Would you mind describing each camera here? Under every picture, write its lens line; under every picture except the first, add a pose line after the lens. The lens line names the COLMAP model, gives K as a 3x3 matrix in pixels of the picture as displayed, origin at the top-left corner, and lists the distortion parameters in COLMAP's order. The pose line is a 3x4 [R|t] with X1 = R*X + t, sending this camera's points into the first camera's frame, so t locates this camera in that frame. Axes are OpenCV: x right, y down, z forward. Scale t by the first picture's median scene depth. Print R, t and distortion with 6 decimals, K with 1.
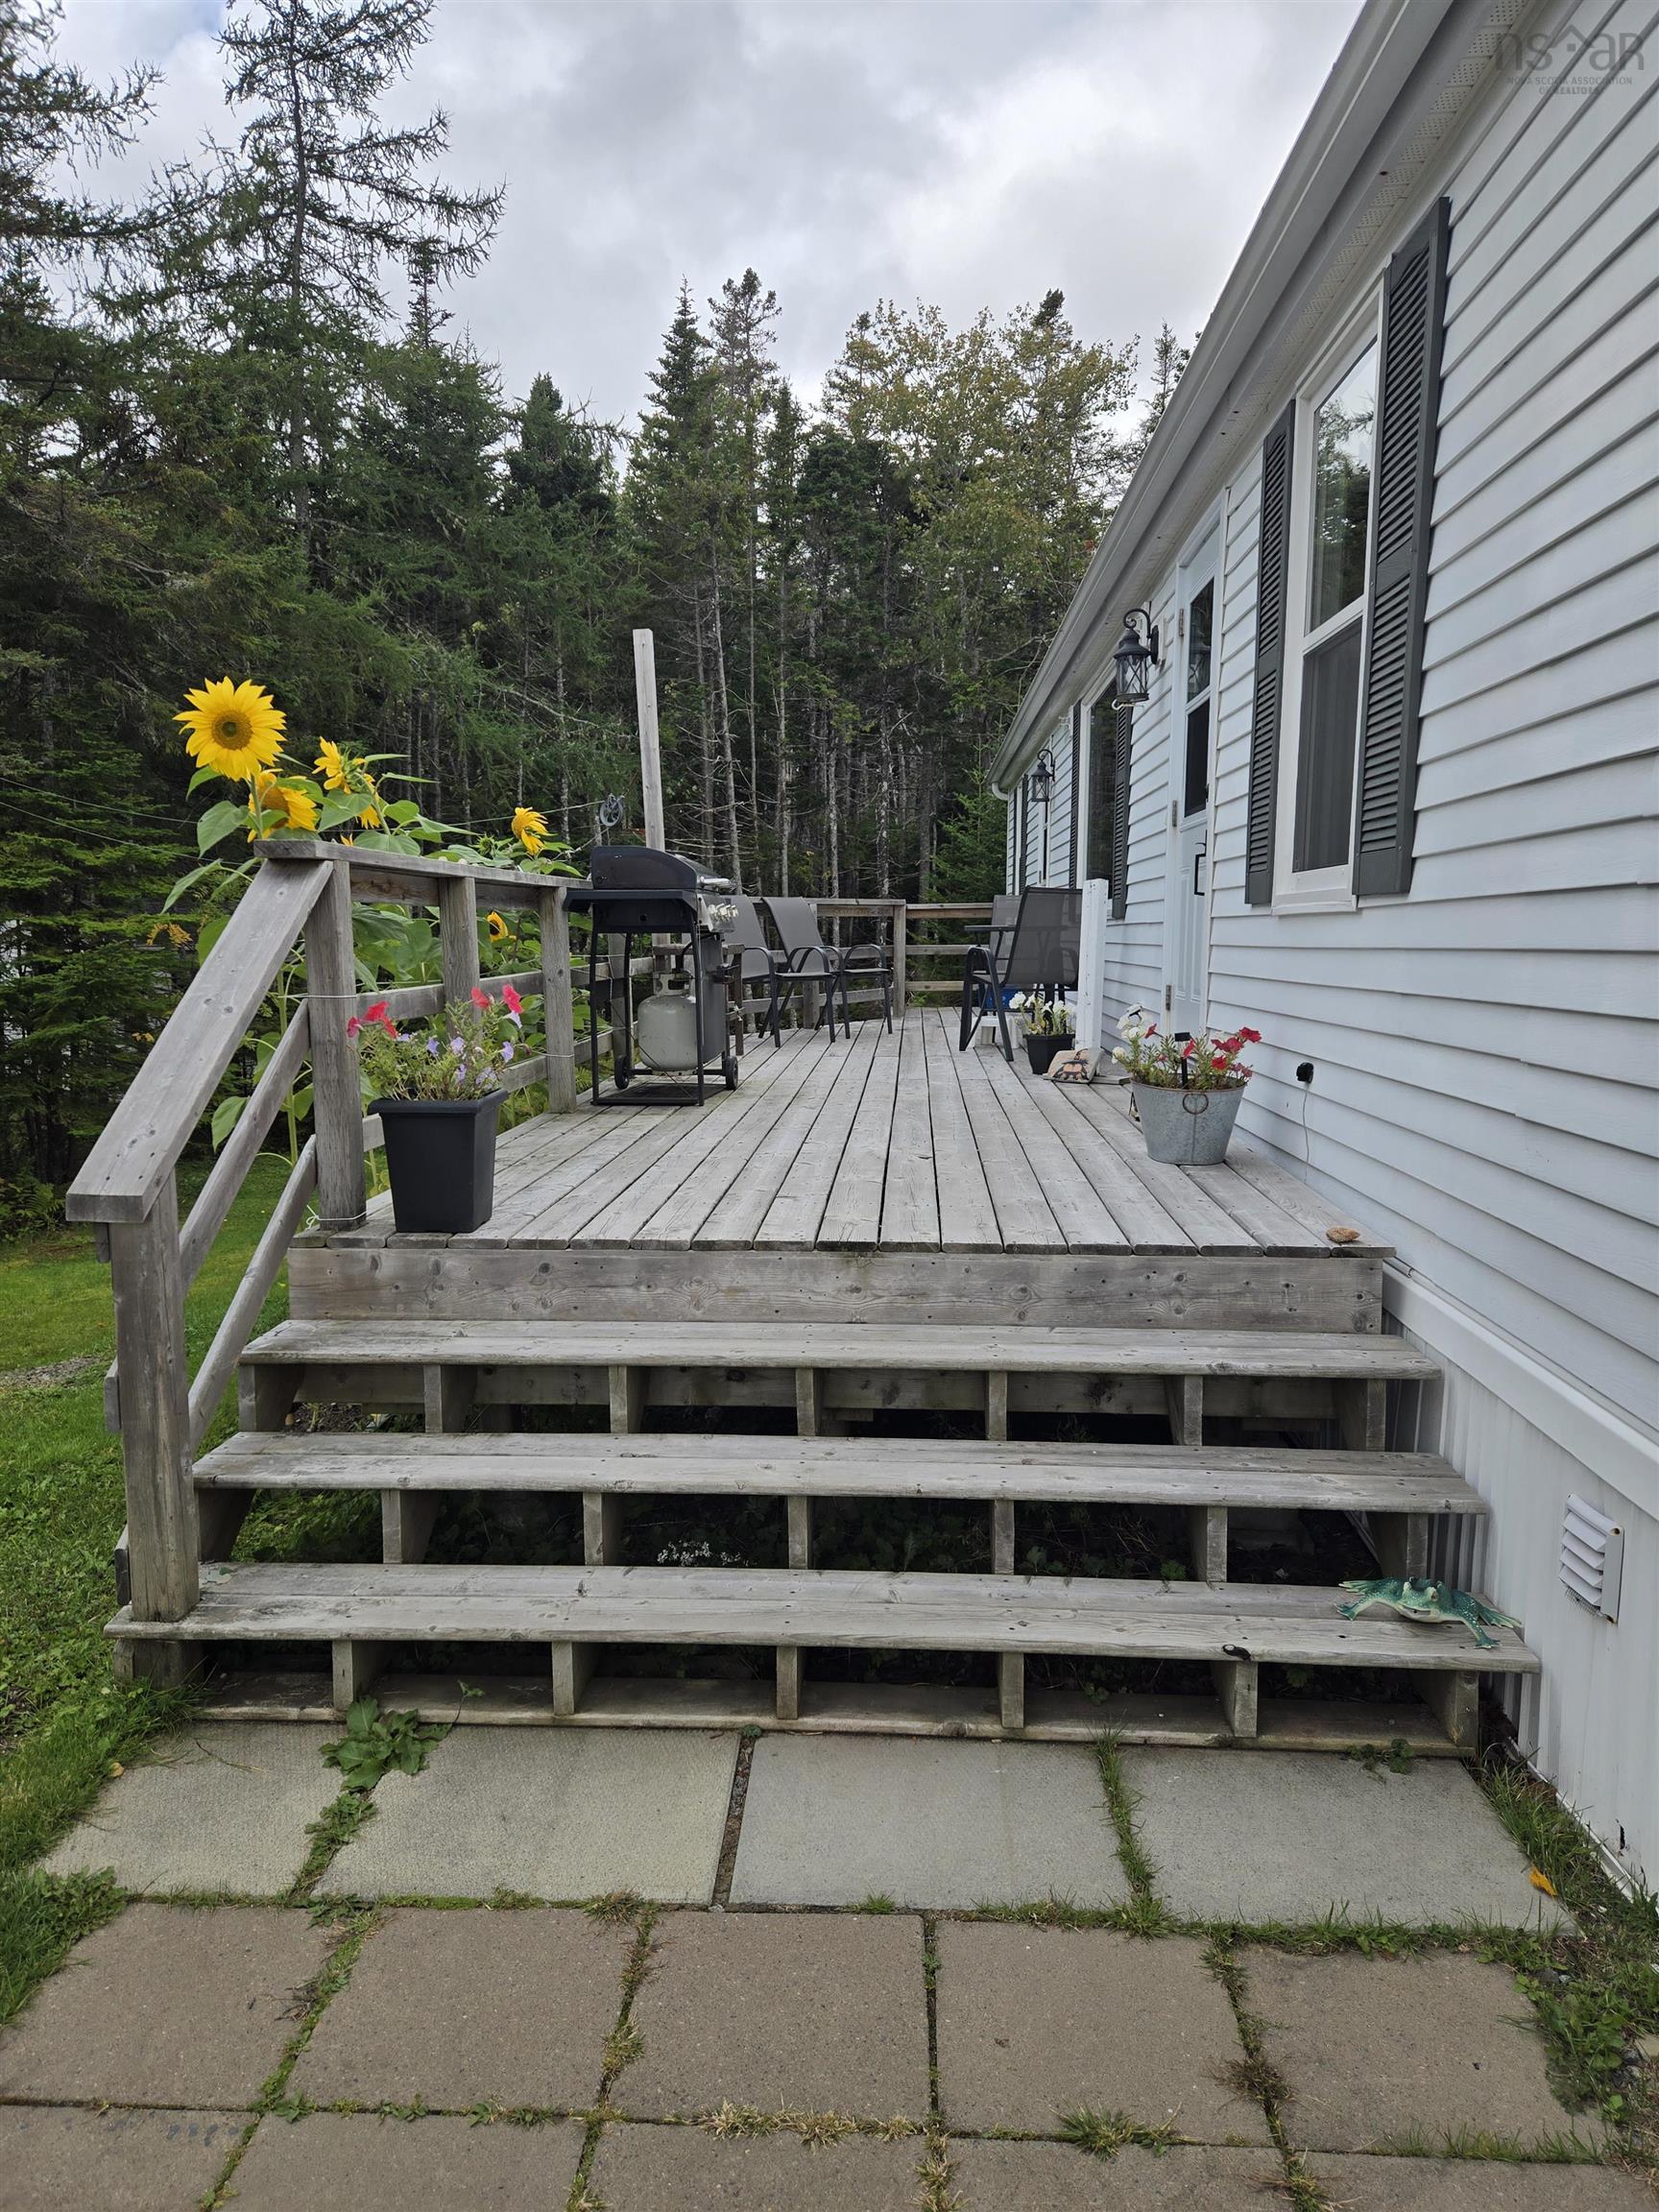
lens RADIAL K [[1518.0, 0, 812.9], [0, 1518.0, 1134.2], [0, 0, 1]] dist [0.061727, -0.043311]
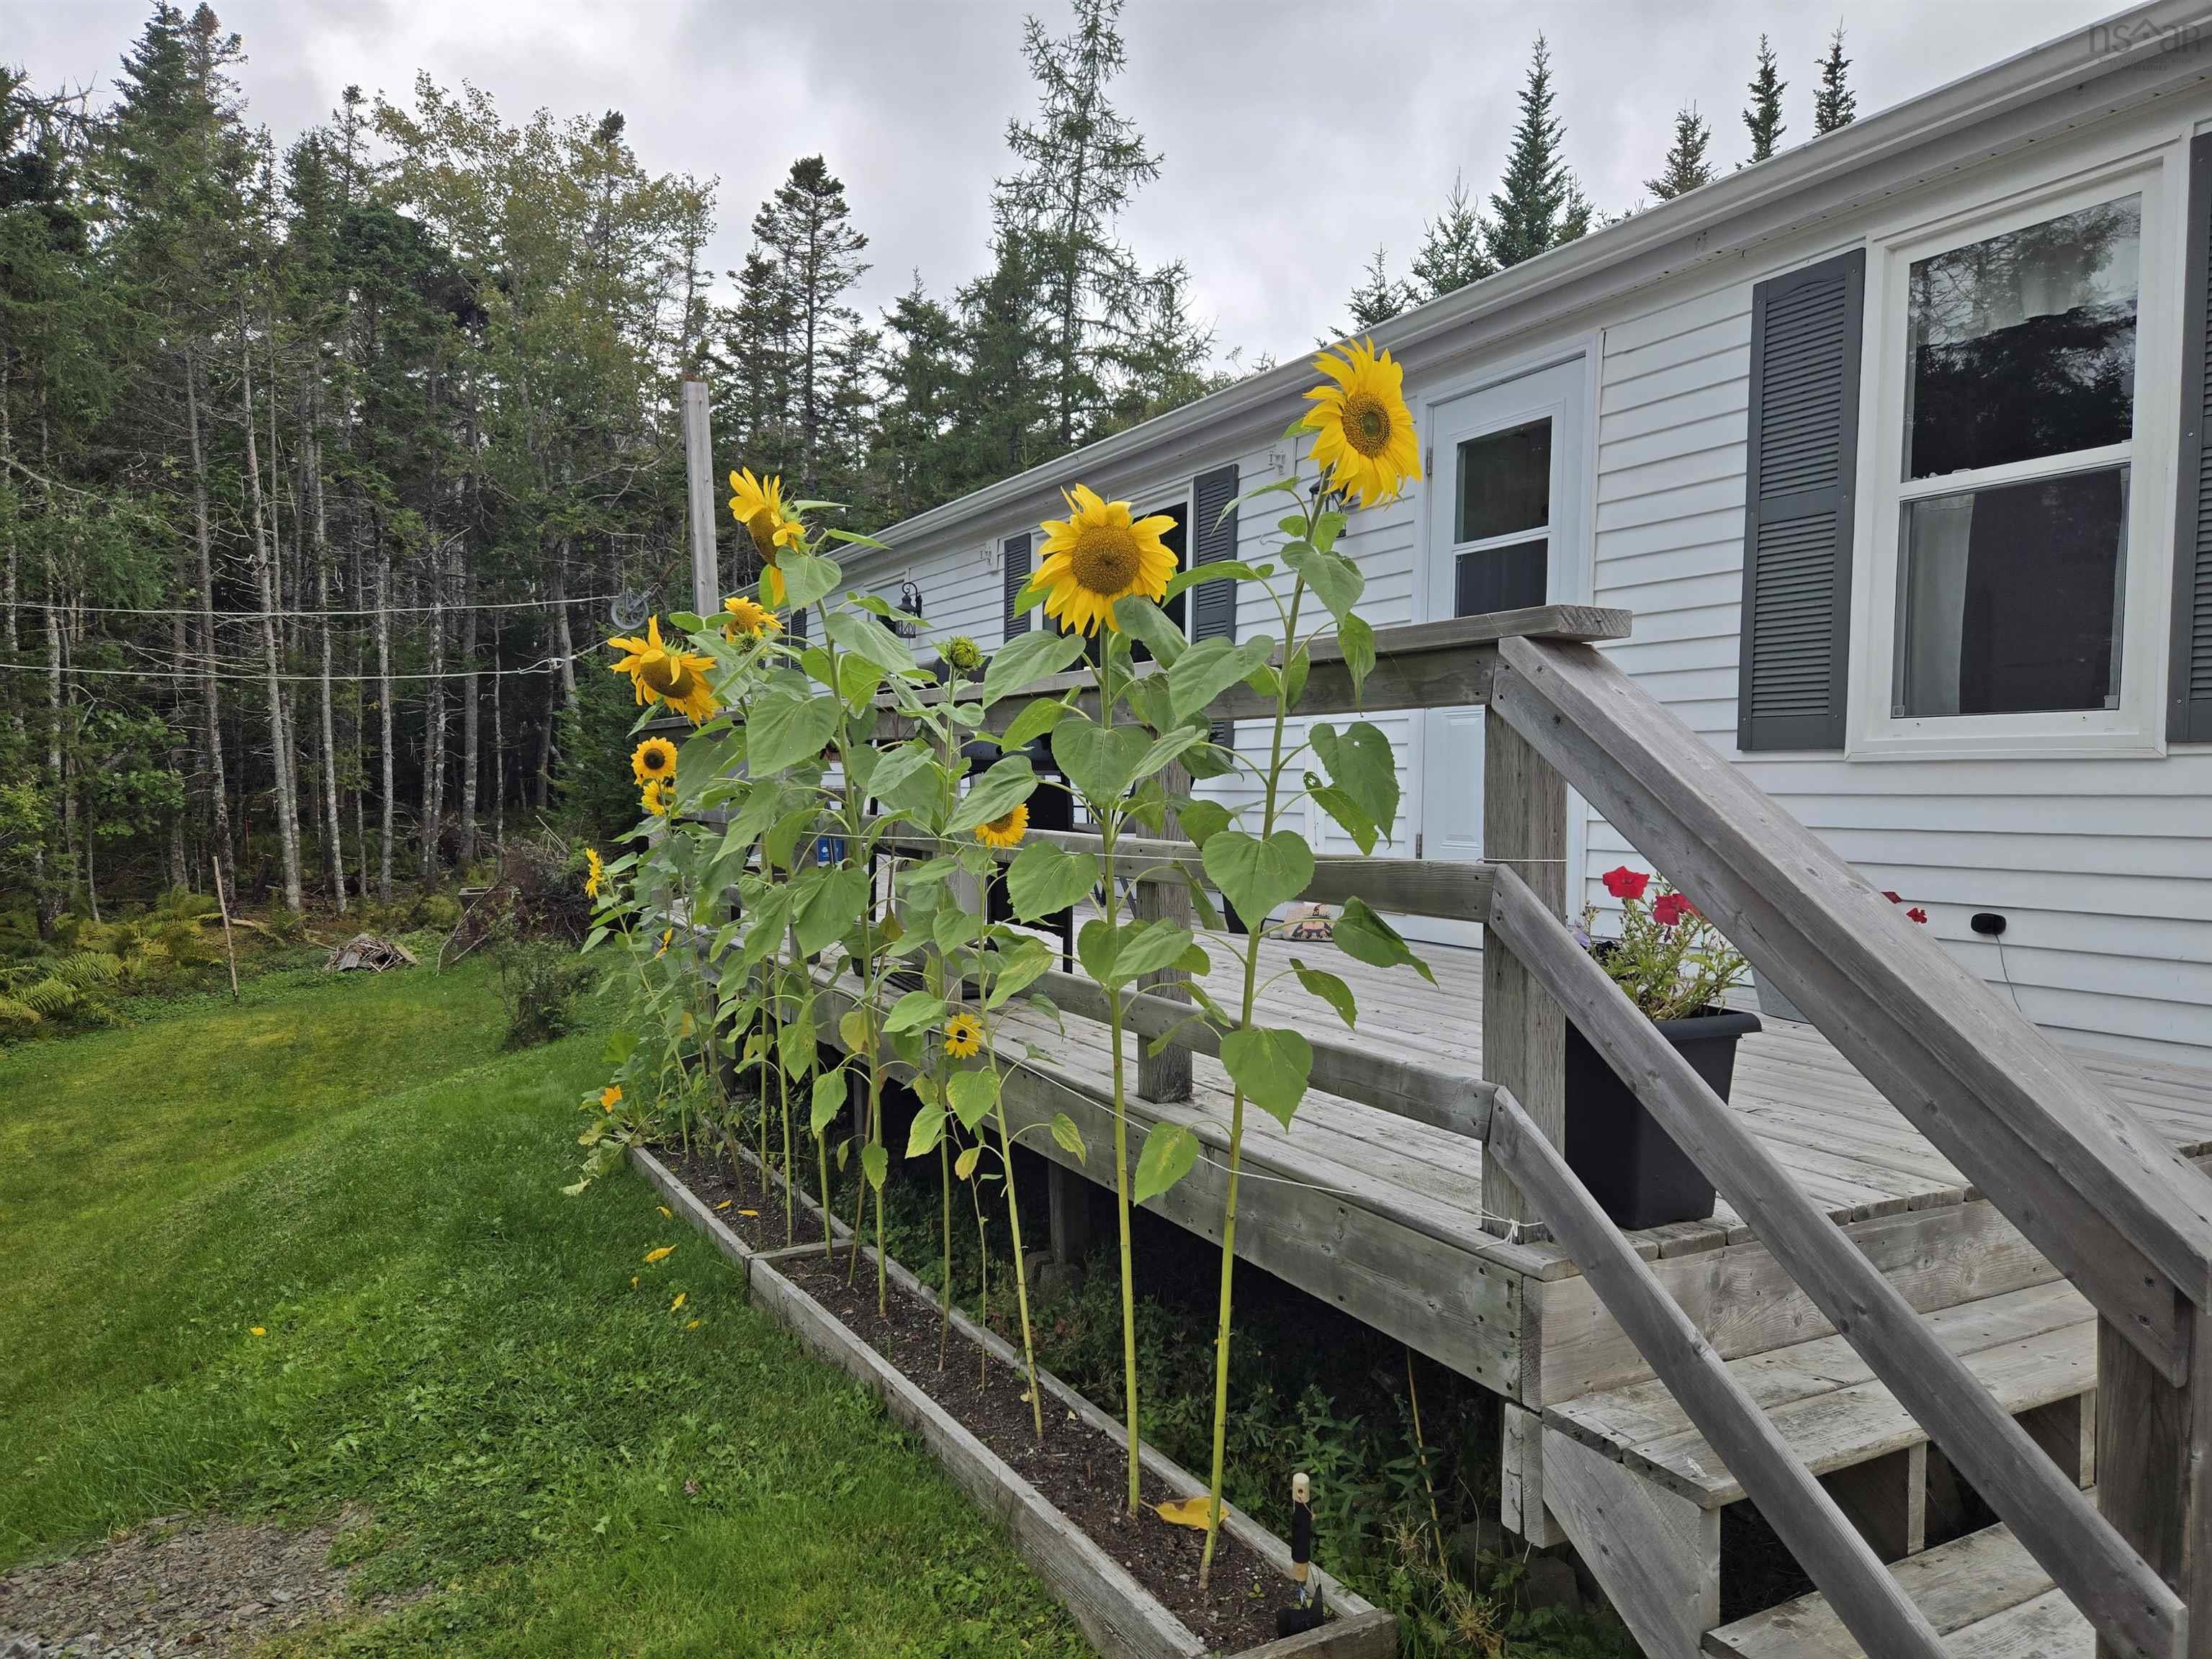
lens RADIAL K [[1518.0, 0, 1116.1], [0, 1518.0, 854.1], [0, 0, 1]] dist [0.061727, -0.043311]
pose [[0.844828, -0.014167, 0.534850, -0.140043], [0.058613, 0.996084, -0.066198, -0.010994], [-0.531817, 0.087275, 0.842350, 0.100320]]
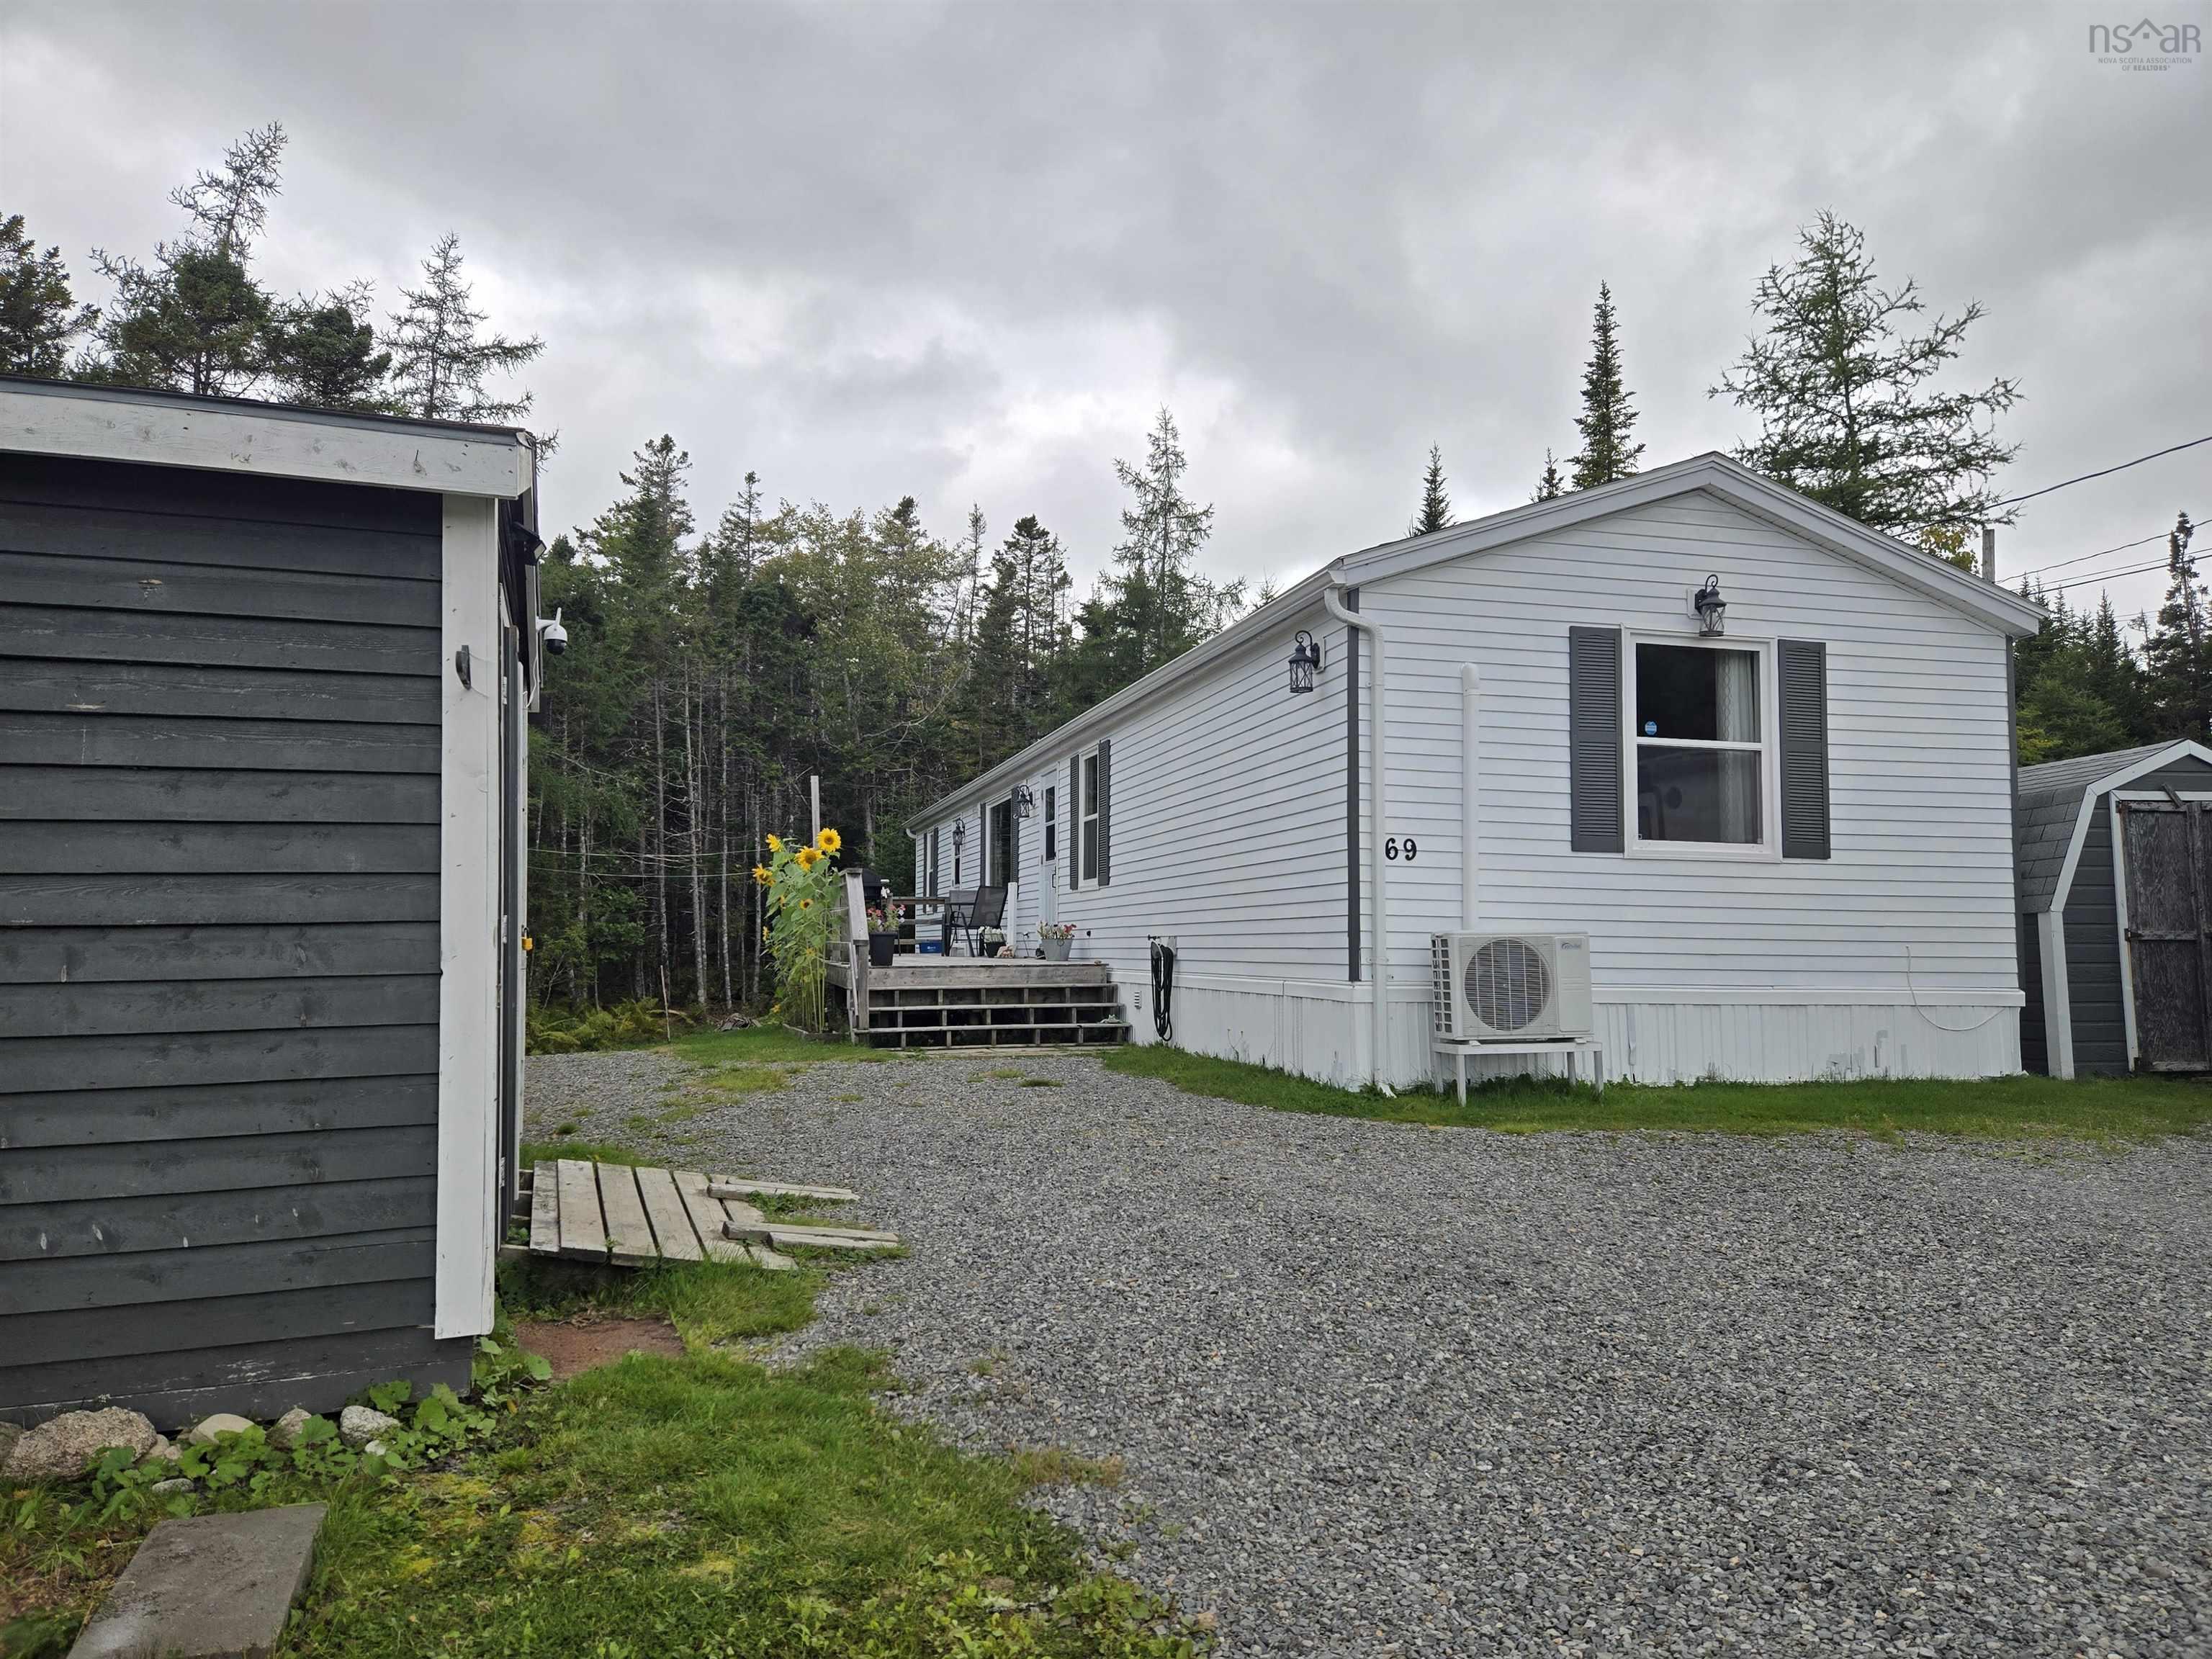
lens RADIAL K [[1518.0, 0, 1129.9], [0, 1518.0, 841.7], [0, 0, 1]] dist [0.061727, -0.043311]
pose [[0.944087, 0.021326, 0.329007, -0.167372], [0.043981, 0.980841, -0.189779, 0.093295], [-0.326751, 0.193637, 0.925061, -0.518846]]
